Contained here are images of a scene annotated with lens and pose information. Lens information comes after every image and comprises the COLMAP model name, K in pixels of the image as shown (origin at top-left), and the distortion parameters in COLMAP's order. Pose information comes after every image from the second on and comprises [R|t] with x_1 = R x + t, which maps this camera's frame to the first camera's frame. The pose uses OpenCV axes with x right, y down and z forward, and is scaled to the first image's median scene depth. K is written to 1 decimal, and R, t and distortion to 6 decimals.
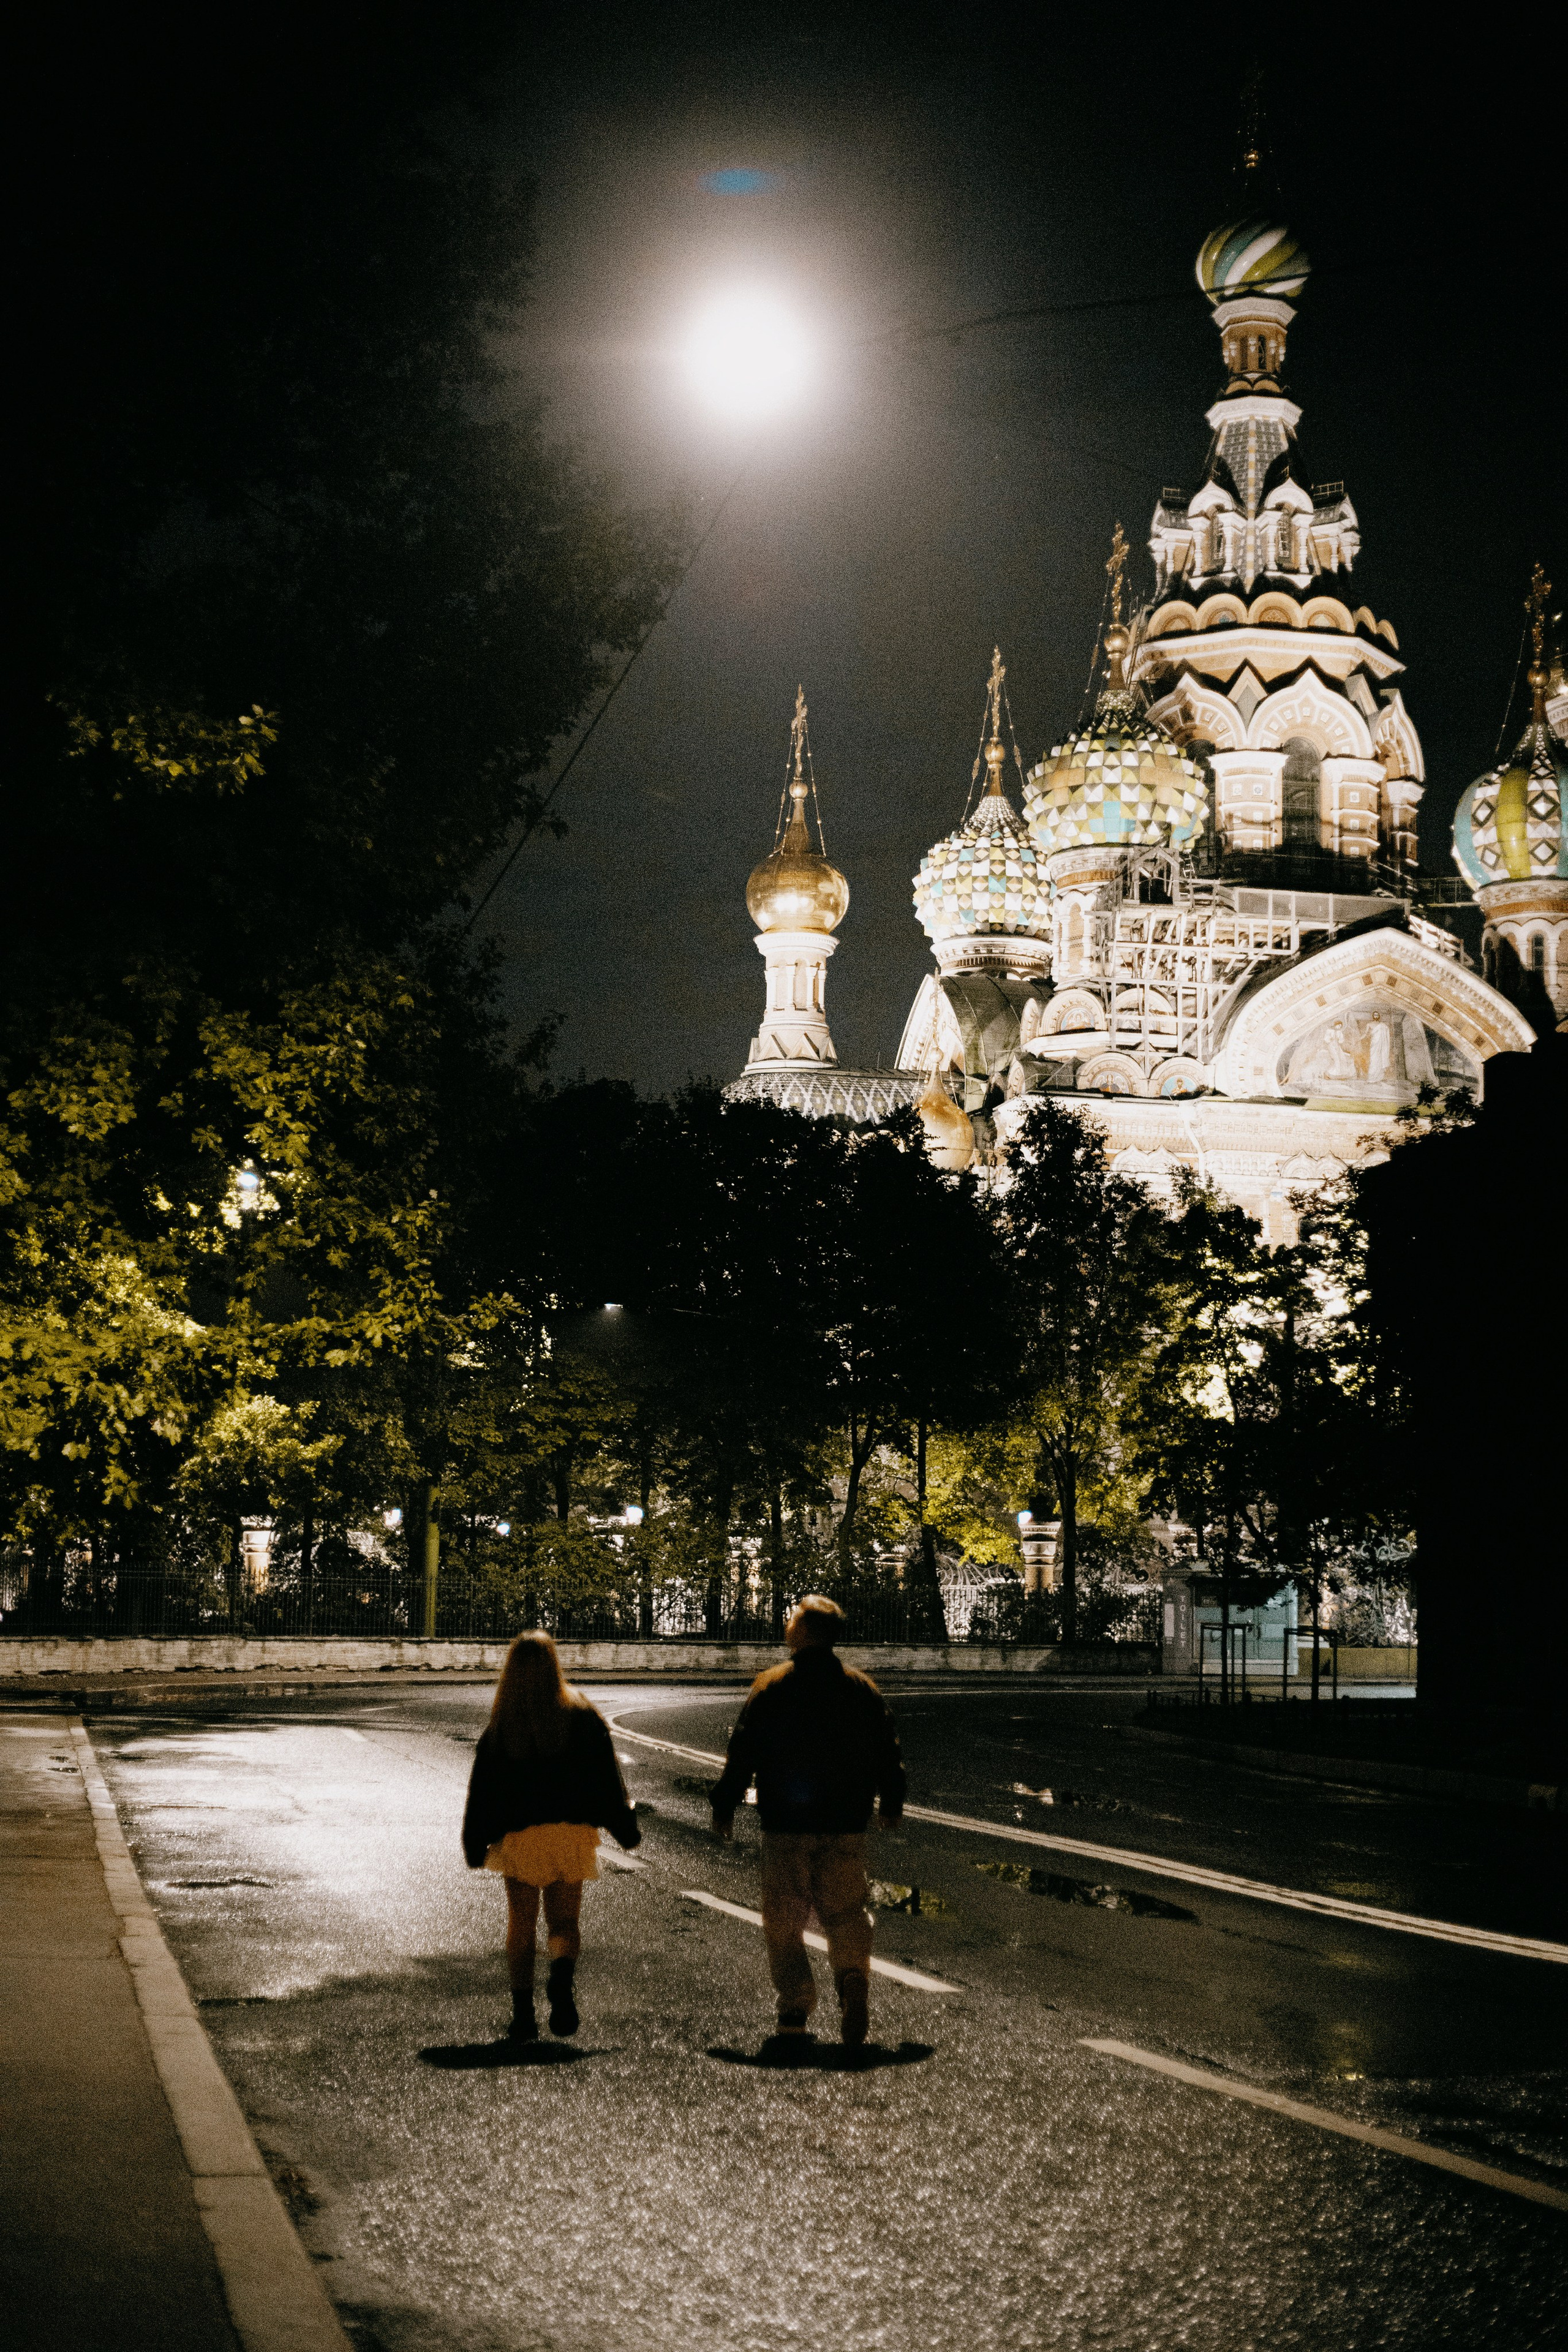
lens RADIAL K [[3330.2, 0, 763.2], [0, 3330.2, 1178.1], [0, 0, 1]] dist [-0.077556, -0.086079]
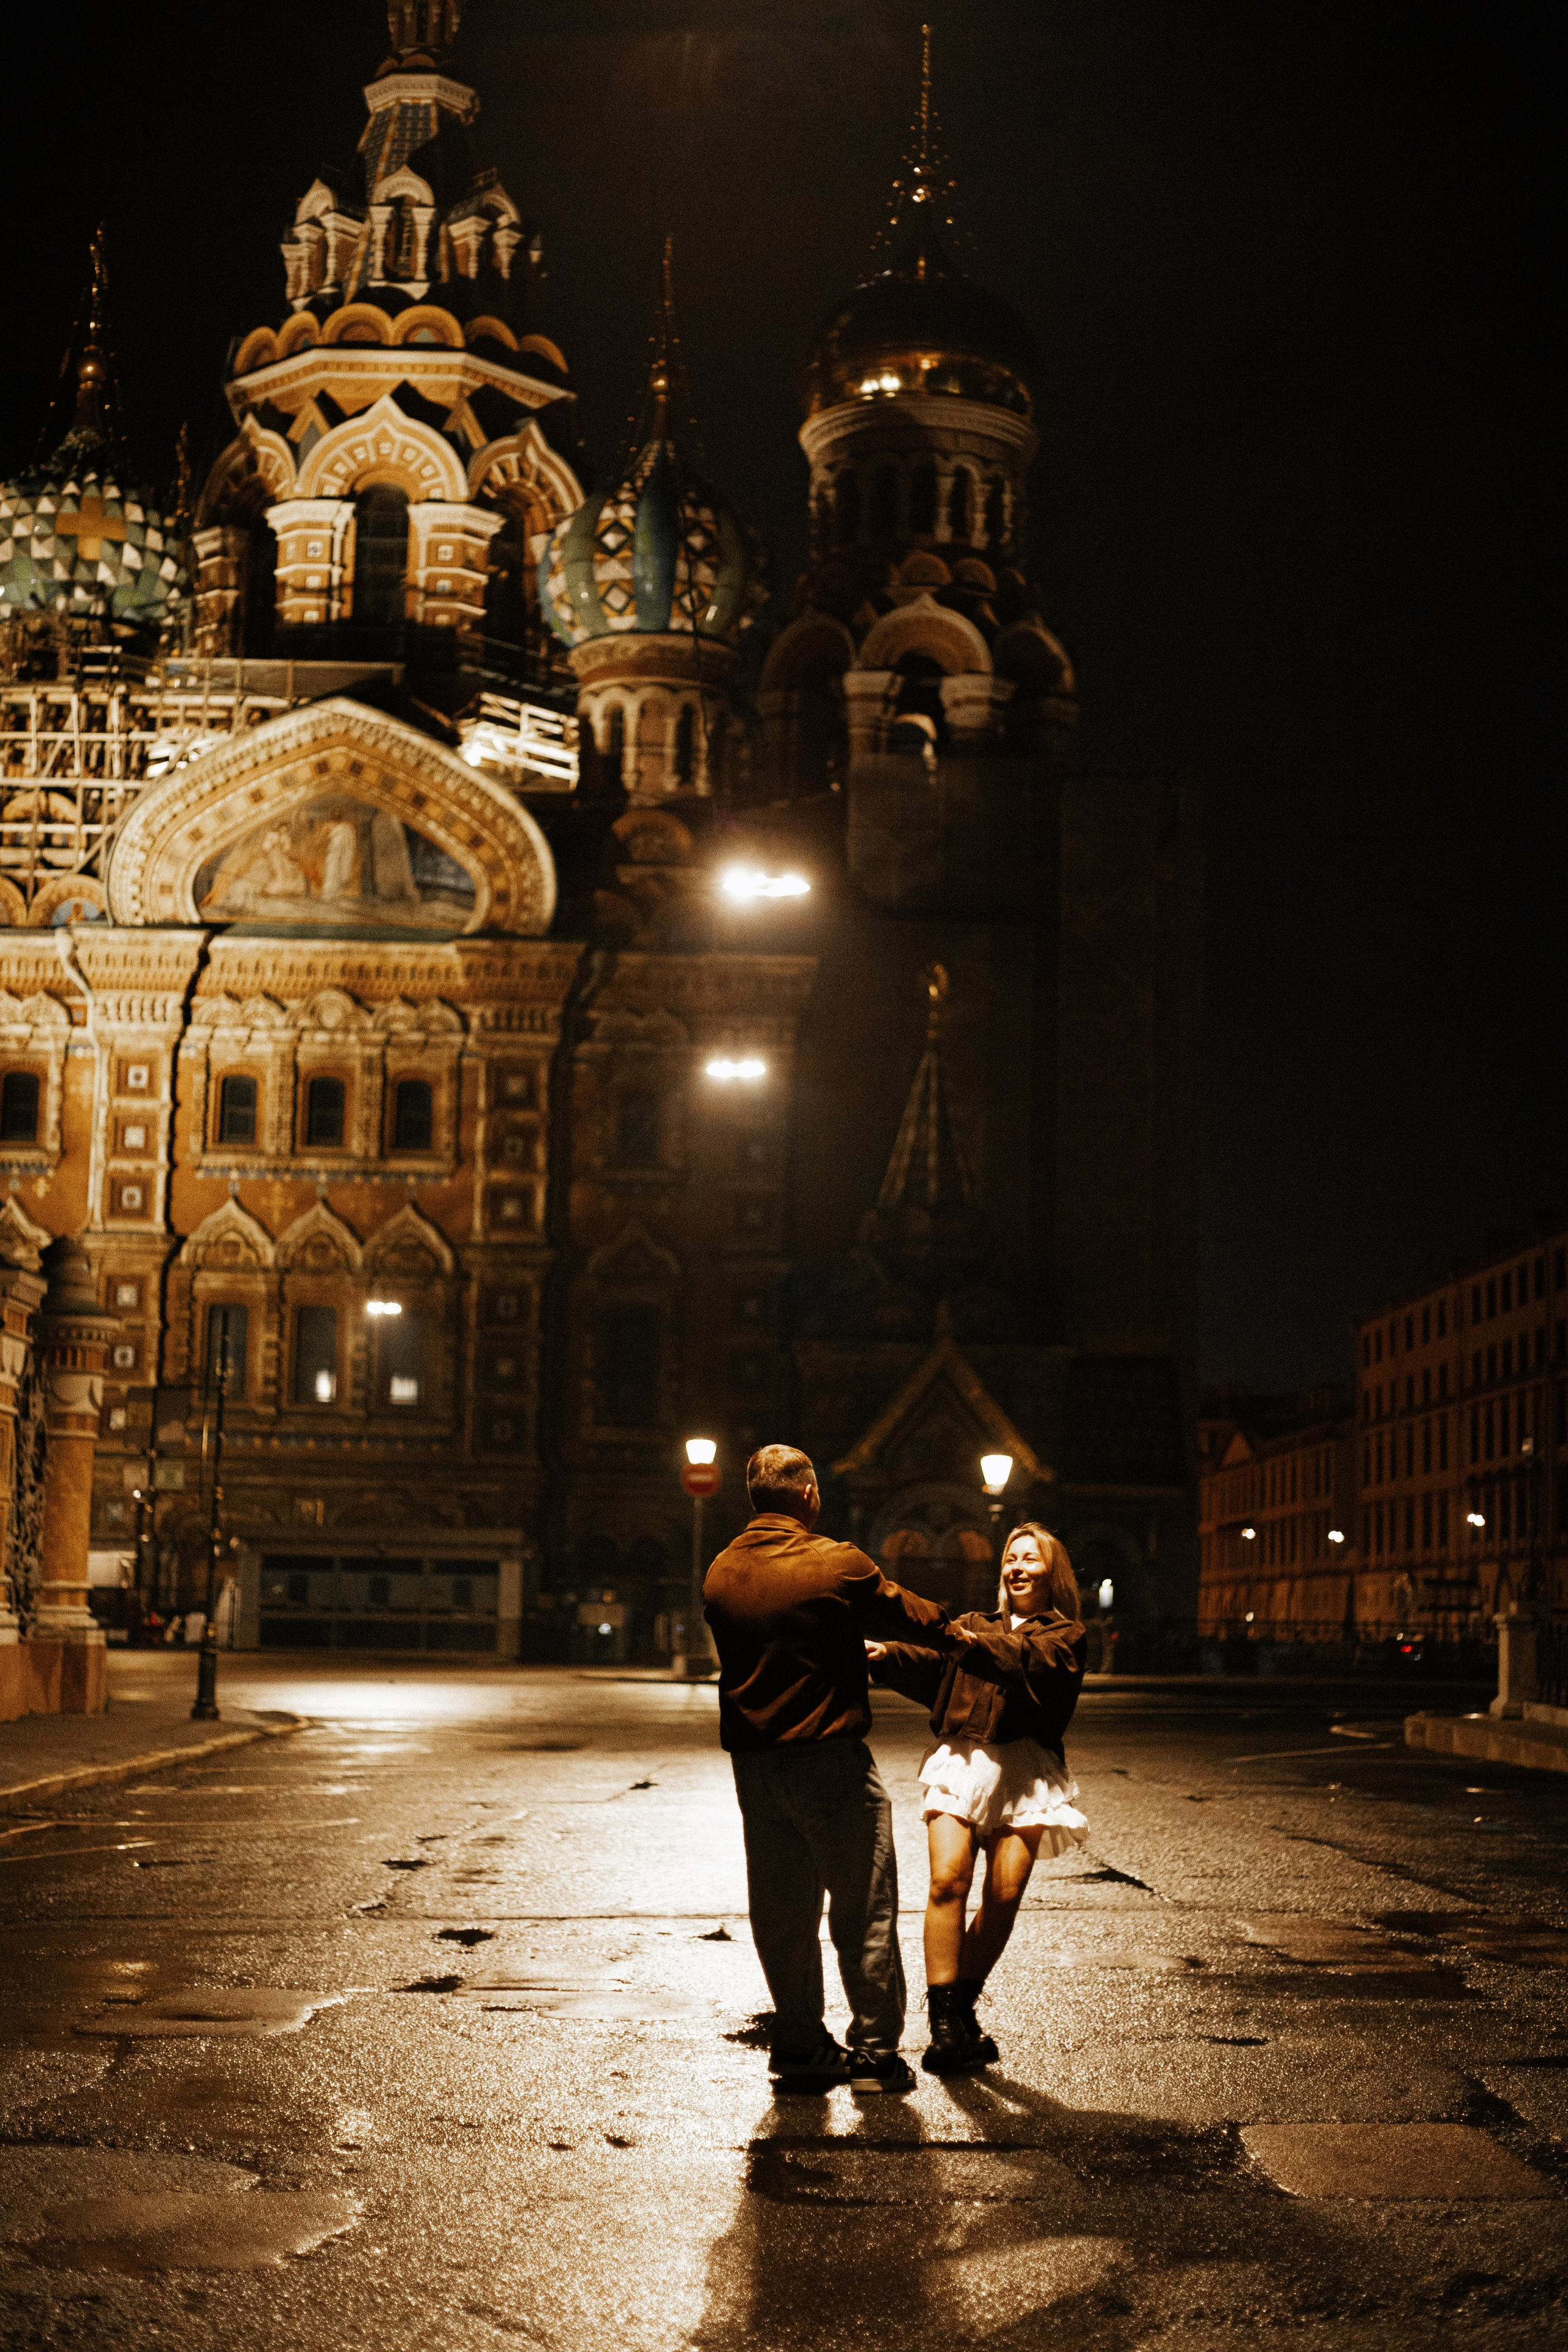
lens RADIAL K [[3330.2, 0, 763.2], [0, 3330.2, 1178.1], [0, 0, 1]] dist [-0.077556, -0.086079]
pose [[0.978885, -0.019174, -0.203509, 0.422314], [0.018079, 0.999810, -0.007237, 0.041513], [0.203609, 0.003405, 0.979046, 0.257456]]
